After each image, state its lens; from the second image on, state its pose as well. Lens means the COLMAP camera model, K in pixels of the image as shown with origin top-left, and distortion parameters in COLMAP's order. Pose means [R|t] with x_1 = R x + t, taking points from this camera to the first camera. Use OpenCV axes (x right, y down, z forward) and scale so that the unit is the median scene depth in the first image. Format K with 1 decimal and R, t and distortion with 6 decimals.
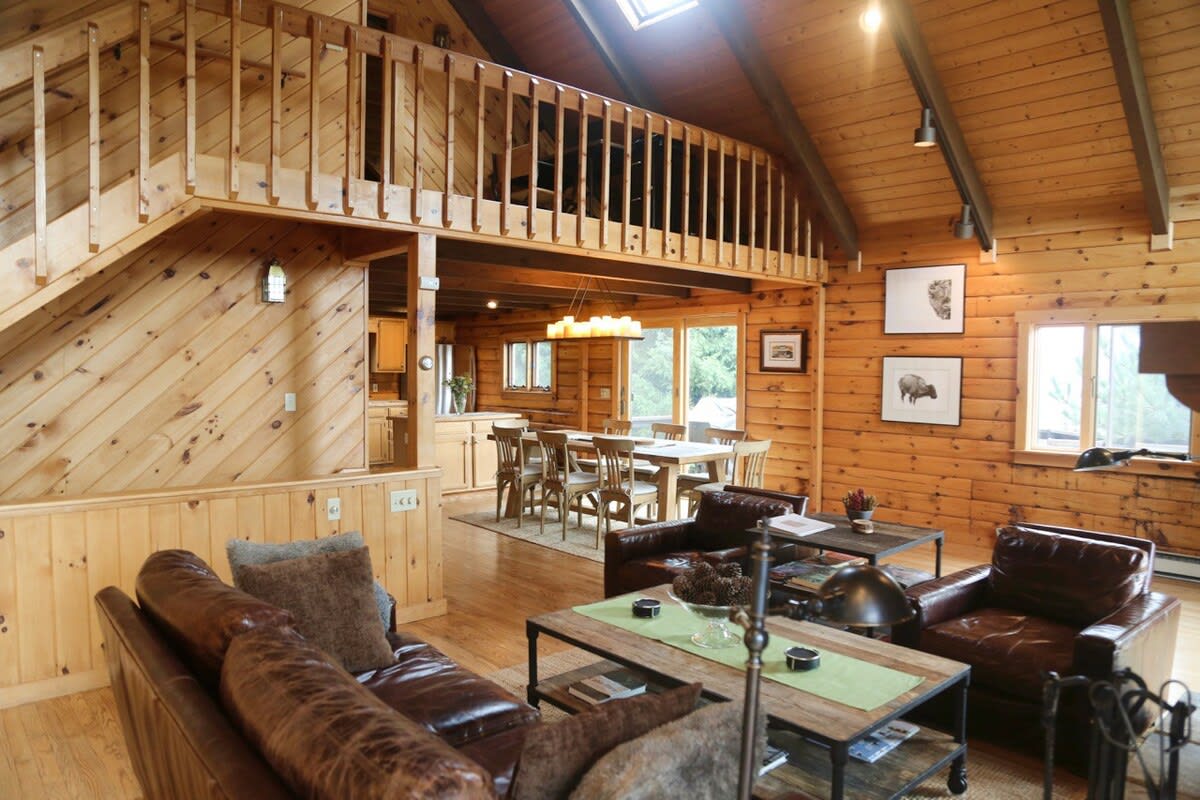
lens RADIAL K [[803.5, 0, 600.0], [0, 803.5, 400.0], [0, 0, 1]] dist [-0.124137, 0.061832]
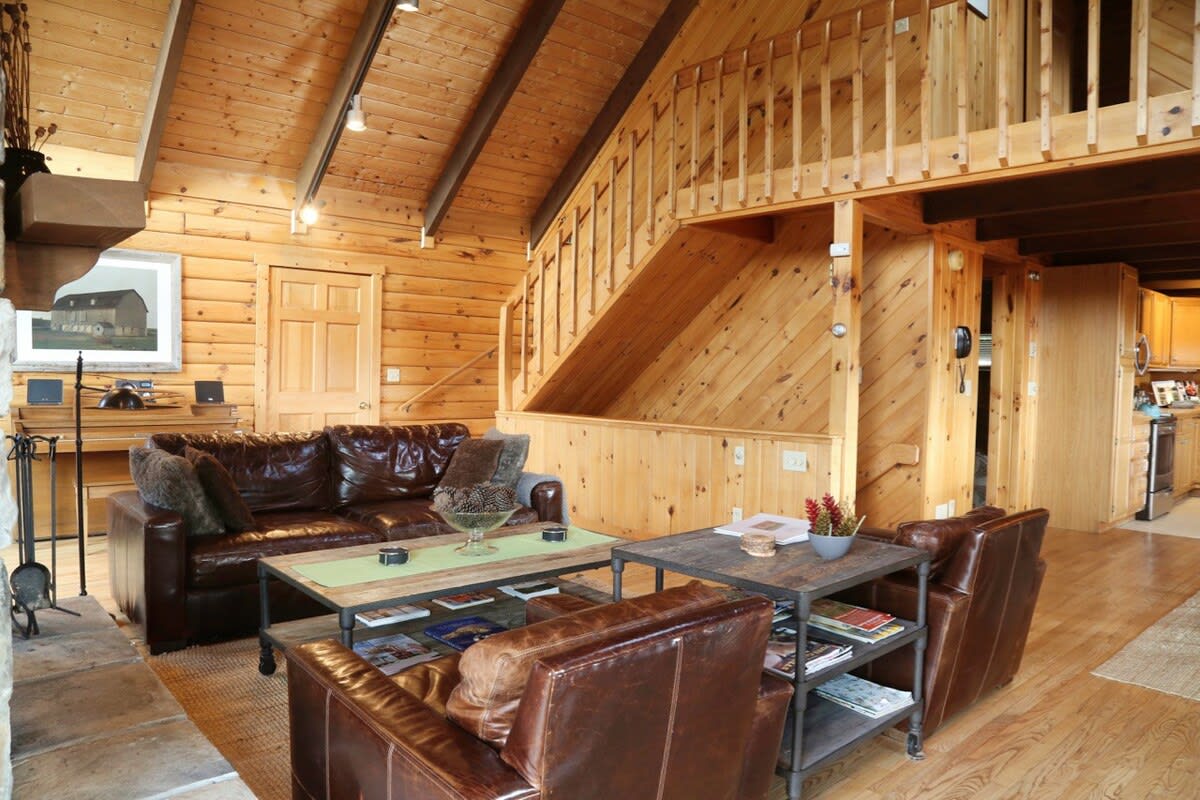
lens RADIAL K [[803.5, 0, 600.0], [0, 803.5, 400.0], [0, 0, 1]] dist [-0.124137, 0.061832]
pose [[-0.007966, 0.026473, -0.999618, 0.792080], [-0.058040, 0.997952, 0.026892, 0.031535], [0.998282, 0.058232, -0.006413, 0.732510]]
